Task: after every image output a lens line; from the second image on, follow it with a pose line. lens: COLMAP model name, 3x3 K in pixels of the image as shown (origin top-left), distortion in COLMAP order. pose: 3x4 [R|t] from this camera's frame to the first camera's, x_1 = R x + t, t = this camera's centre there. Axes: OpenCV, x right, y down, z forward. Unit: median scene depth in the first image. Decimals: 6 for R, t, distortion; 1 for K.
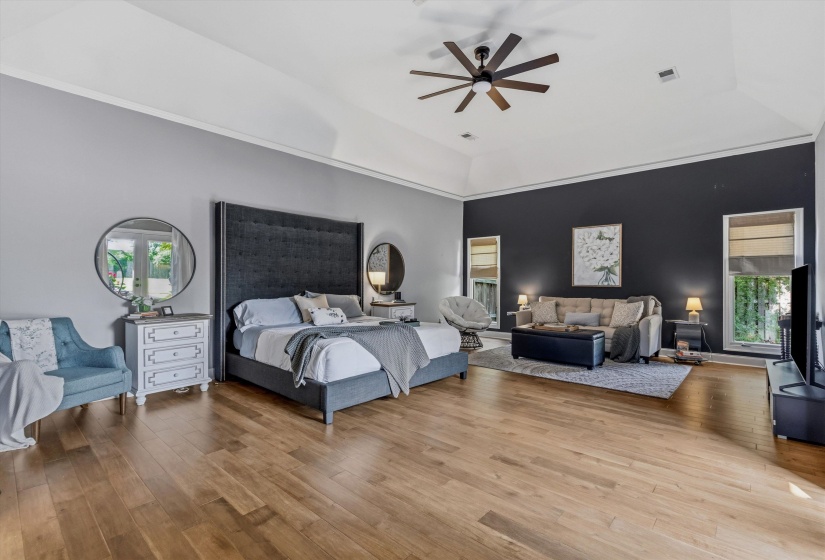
lens RADIAL K [[382.2, 0, 412.5], [0, 382.2, 280.0], [0, 0, 1]] dist [0.000550, 0.000000]
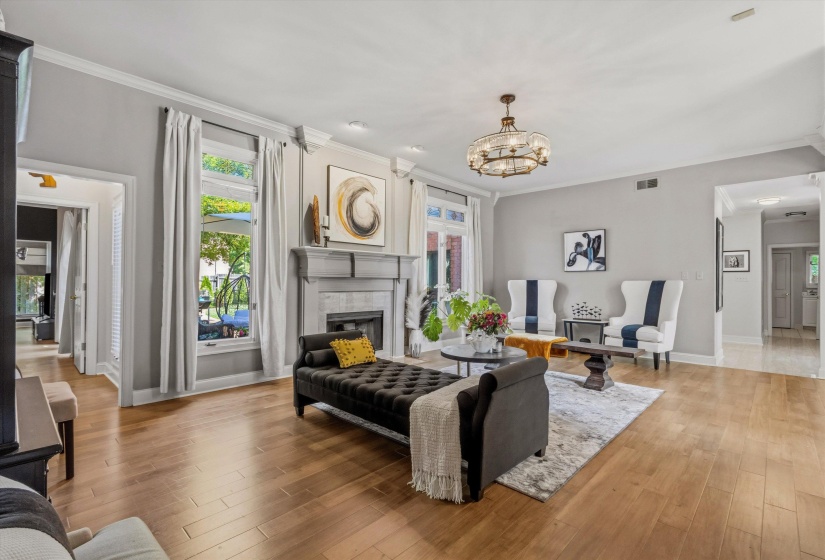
lens RADIAL K [[382.2, 0, 412.5], [0, 382.2, 280.0], [0, 0, 1]] dist [0.000550, 0.000000]
pose [[0.024028, 0.001948, 0.999709, -0.796629], [-0.014094, 0.999899, -0.001610, -0.021019], [-0.999612, -0.014051, 0.024053, -0.804718]]
